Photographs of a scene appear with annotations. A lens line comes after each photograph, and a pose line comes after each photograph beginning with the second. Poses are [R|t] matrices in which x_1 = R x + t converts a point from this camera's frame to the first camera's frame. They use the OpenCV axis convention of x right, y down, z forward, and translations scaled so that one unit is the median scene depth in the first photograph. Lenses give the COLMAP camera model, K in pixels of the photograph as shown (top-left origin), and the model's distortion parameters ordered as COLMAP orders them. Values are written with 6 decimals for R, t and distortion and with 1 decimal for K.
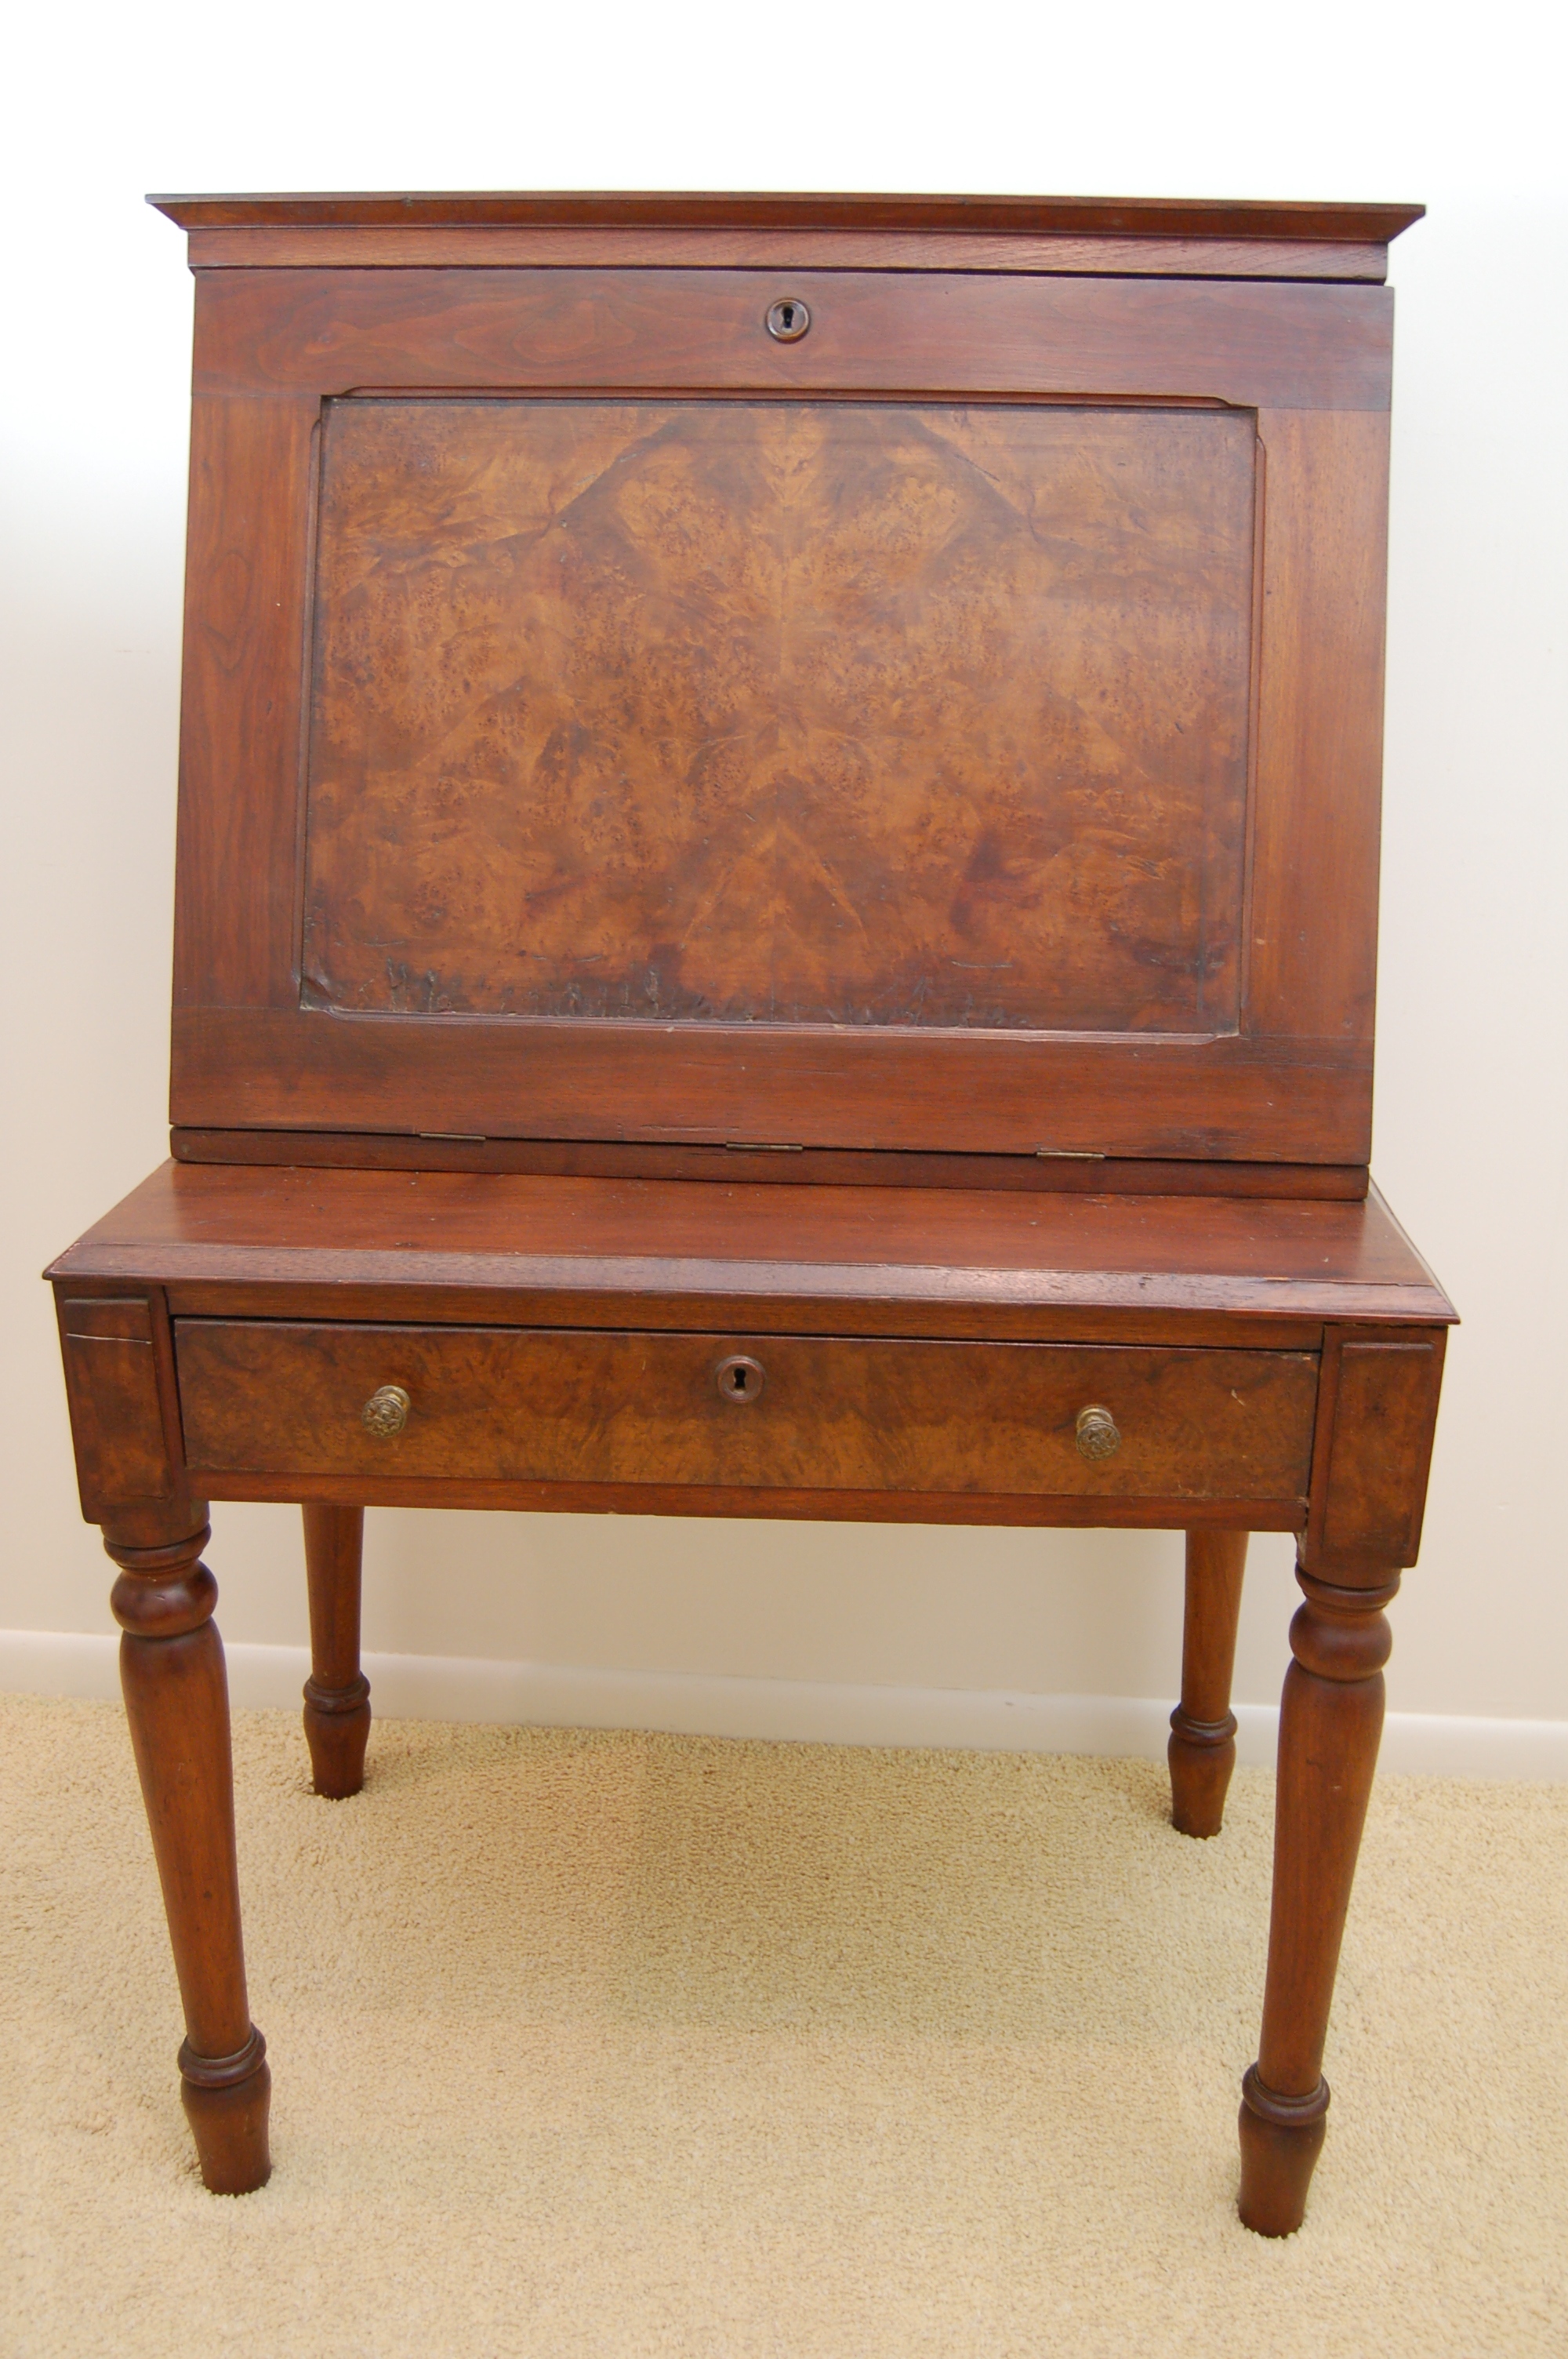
lens RADIAL K [[2211.2, 0, 784.0], [0, 2211.2, 1179.5], [0, 0, 1]] dist [-0.077336, 0.011302]
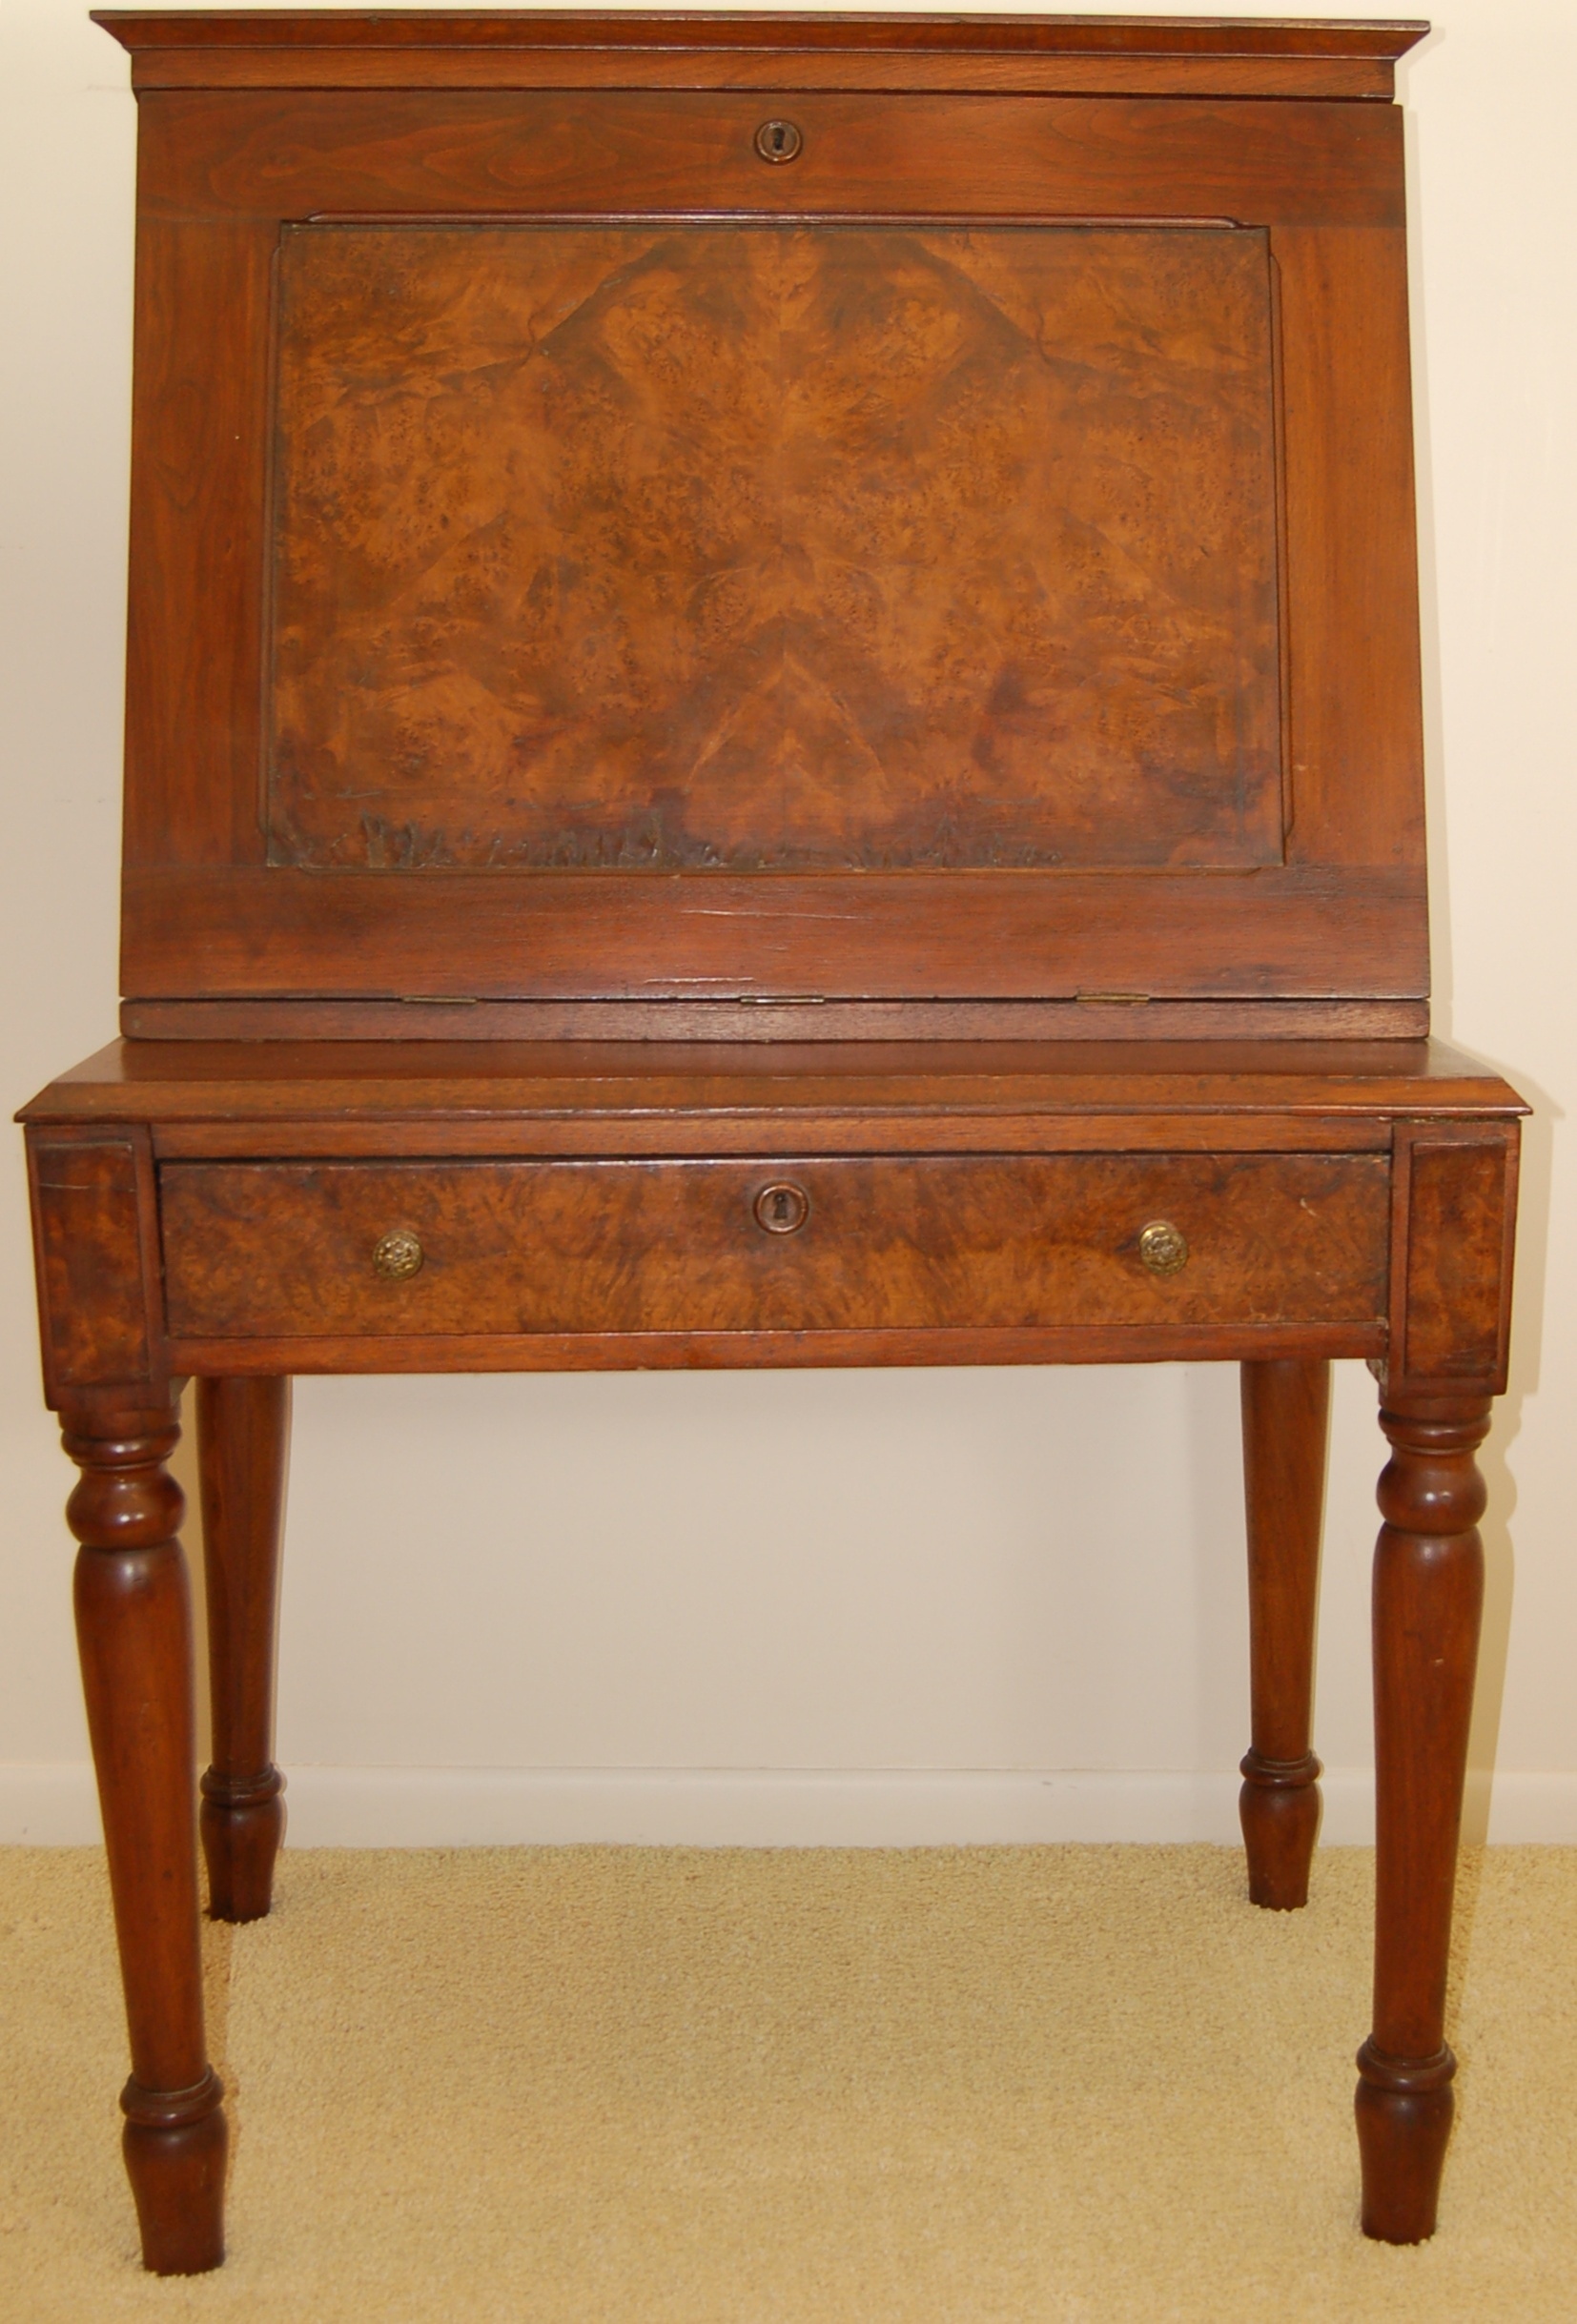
lens RADIAL K [[3120.0, 0, 886.0], [0, 3120.0, 1164.8], [0, 0, 1]] dist [-0.058069, -0.031159]
pose [[0.995394, -0.028560, 0.091517, -0.087556], [0.039839, 0.991495, -0.123897, 0.217842], [-0.087200, 0.126973, 0.988066, -0.282061]]
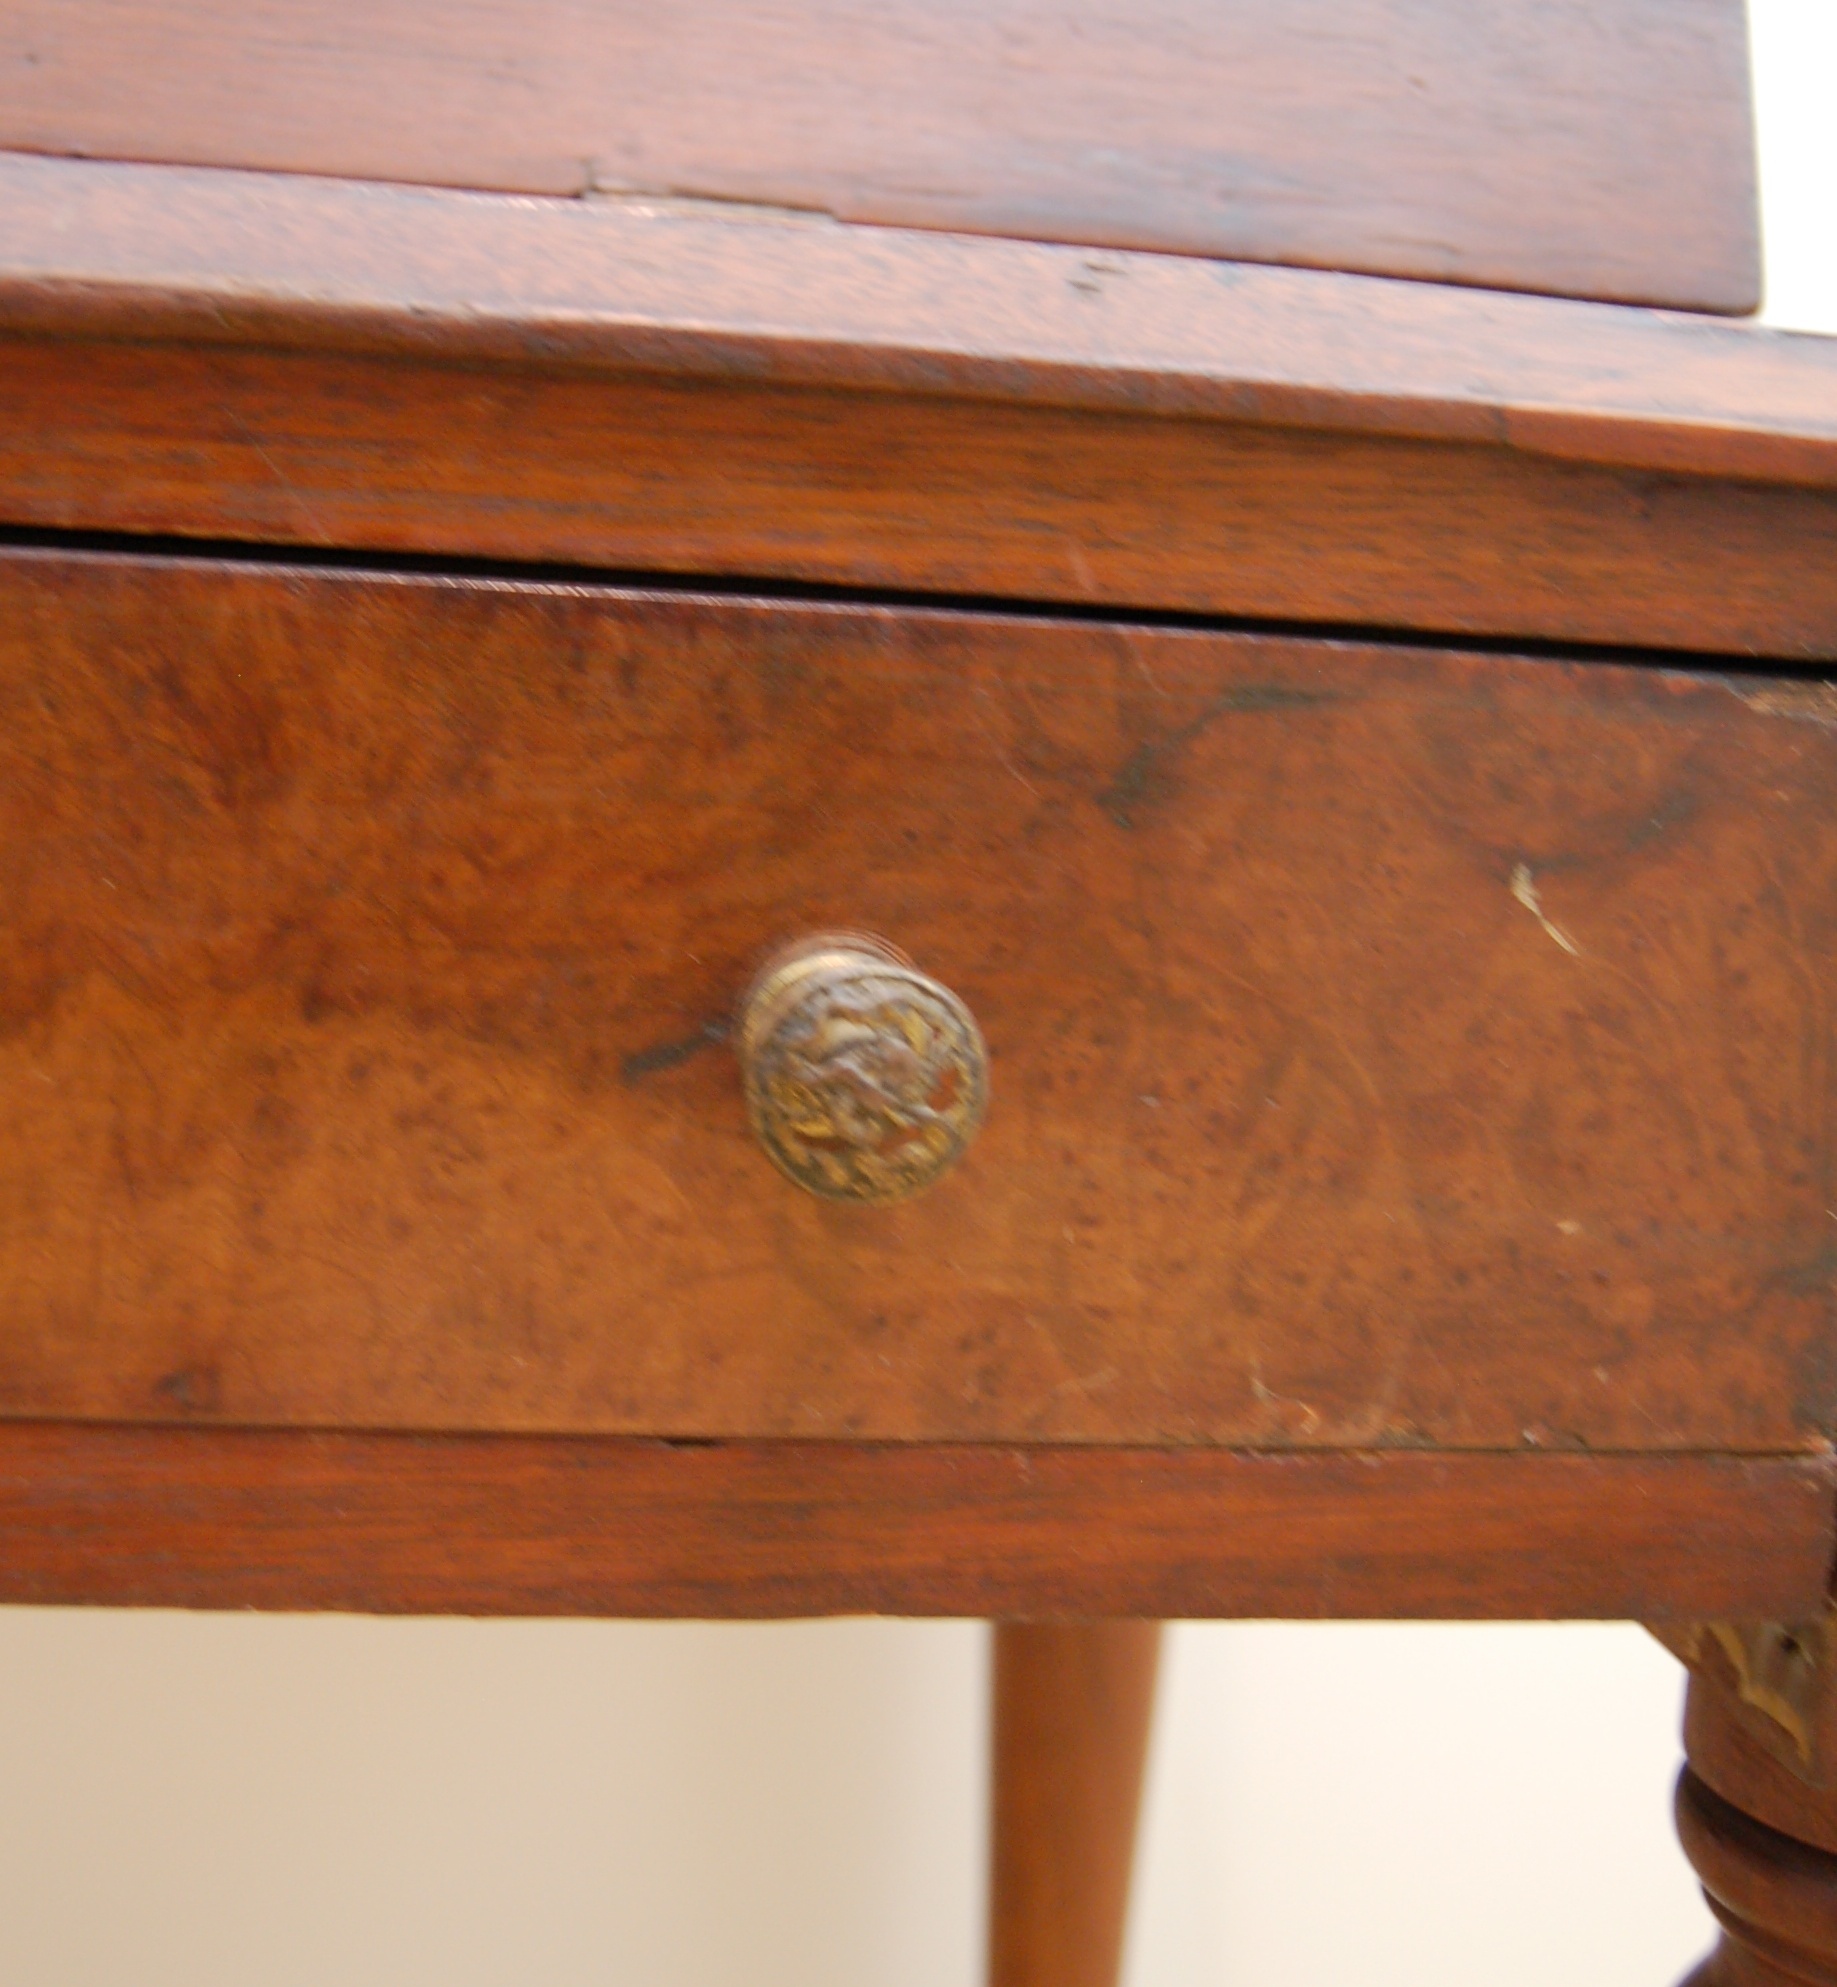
lens RADIAL K [[2822.1, 0, 918.5], [0, 2822.1, 993.5], [0, 0, 1]] dist [-0.081519, -0.013295]
pose [[0.977459, 0.032583, 0.208597, 0.087863], [0.008645, 0.981014, -0.193744, 0.141556], [-0.210949, 0.191180, 0.958619, 0.696635]]
